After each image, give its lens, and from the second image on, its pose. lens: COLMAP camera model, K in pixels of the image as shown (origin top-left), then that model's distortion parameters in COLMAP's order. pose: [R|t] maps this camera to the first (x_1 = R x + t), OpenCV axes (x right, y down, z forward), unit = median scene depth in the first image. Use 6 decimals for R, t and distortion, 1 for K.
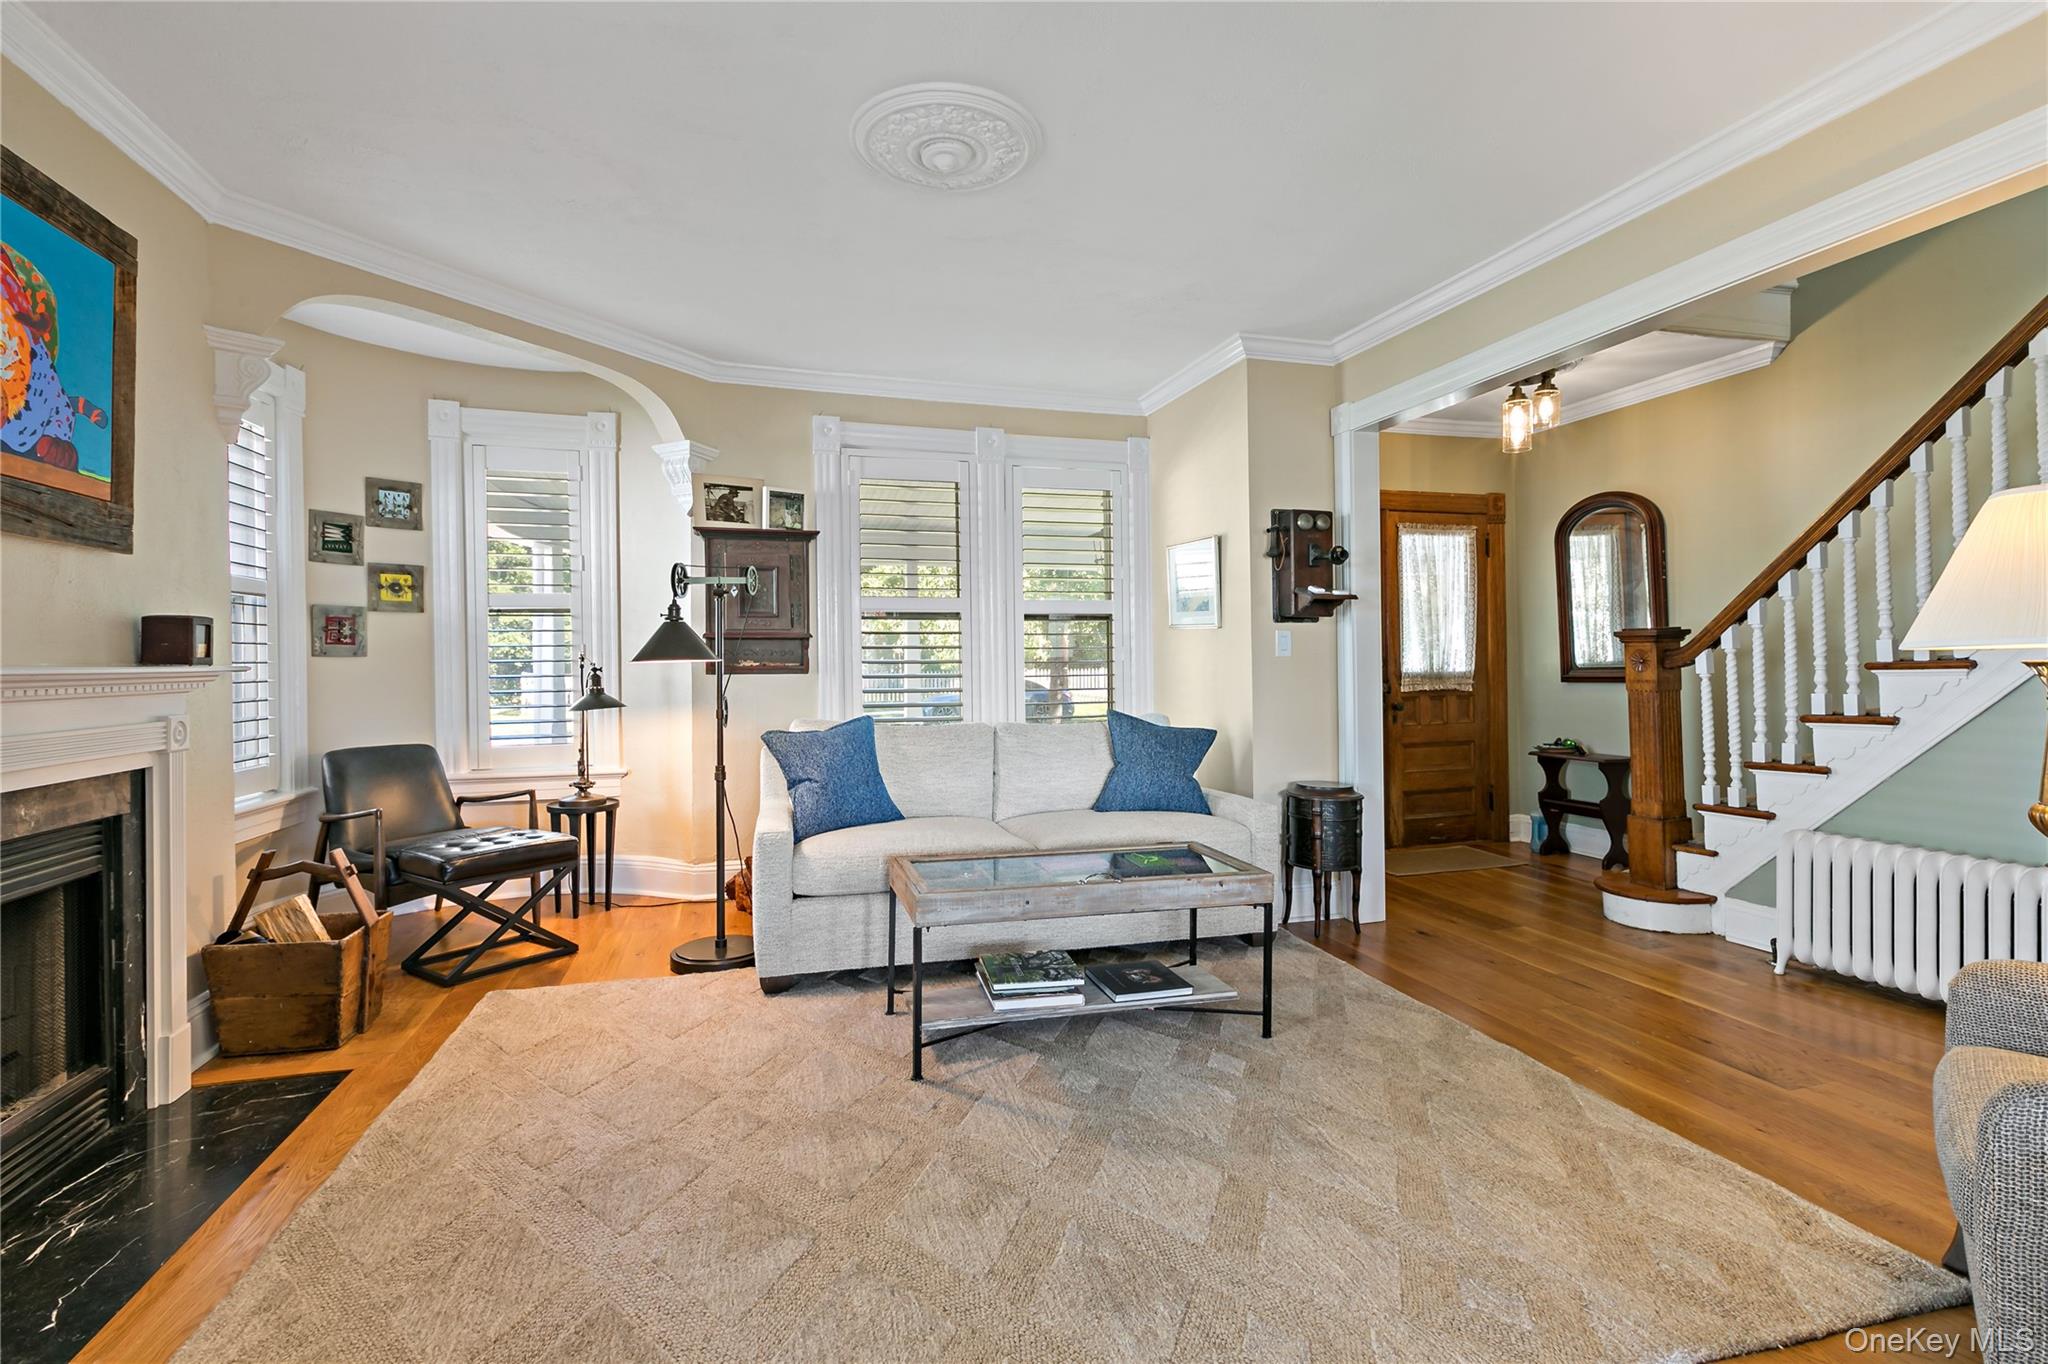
lens RADIAL K [[926.8, 0, 1010.3], [0, 926.8, 662.8], [0, 0, 1]] dist [0.004154, -0.000919]
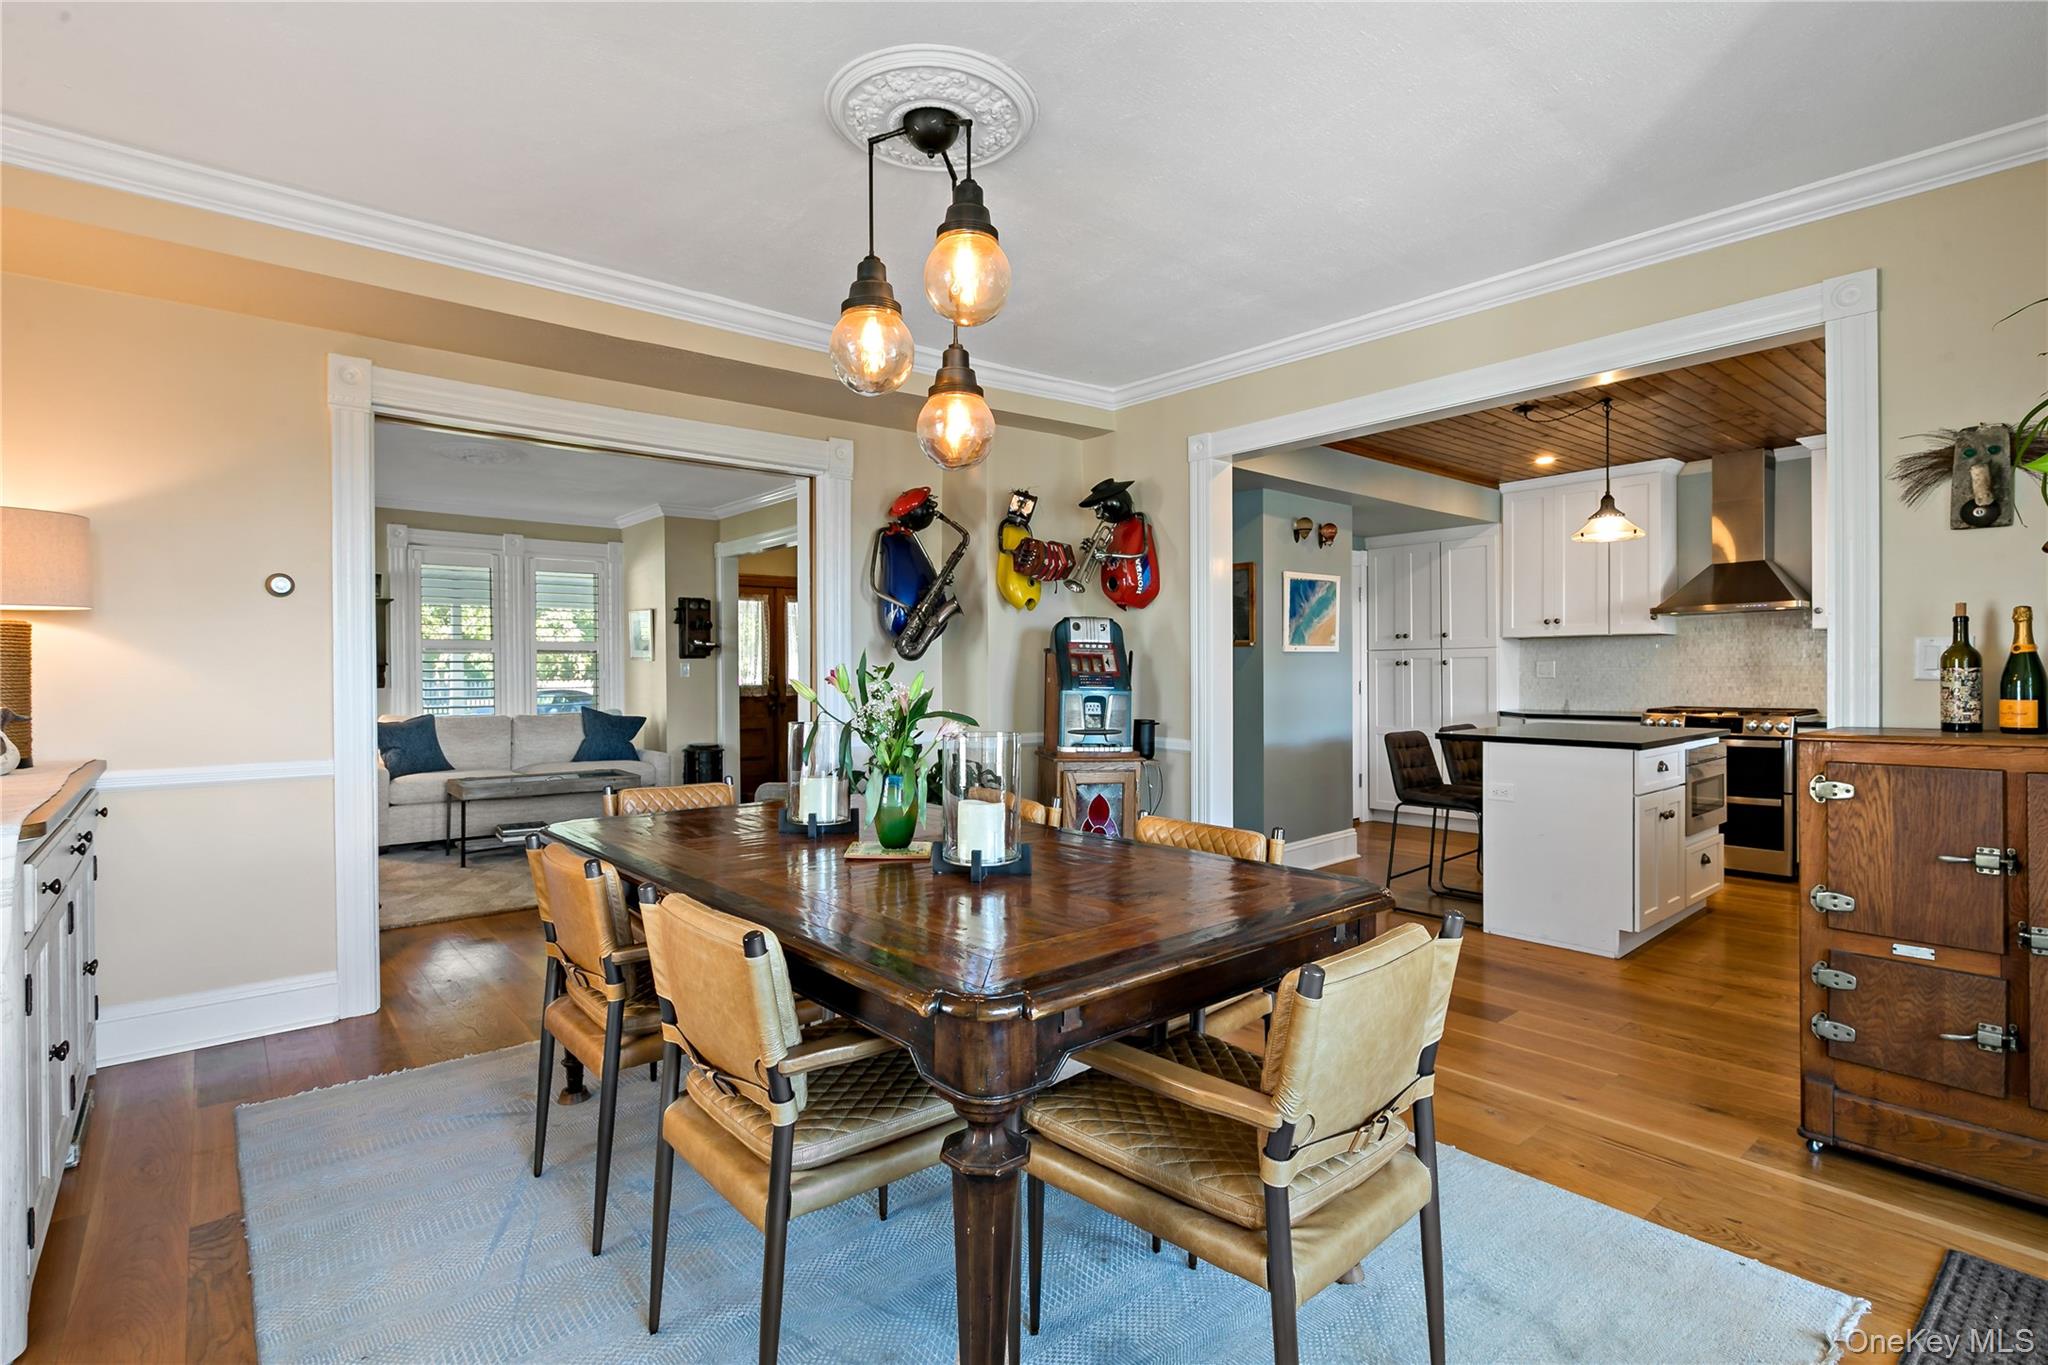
lens RADIAL K [[955.9, 0, 992.6], [0, 955.9, 670.6], [0, 0, 1]] dist [-0.013032, 0.000100]
pose [[0.916201, 0.001333, 0.400716, 0.093485], [-0.000743, 0.999998, -0.001628, -0.016336], [-0.400718, 0.001194, 0.916201, -1.016732]]
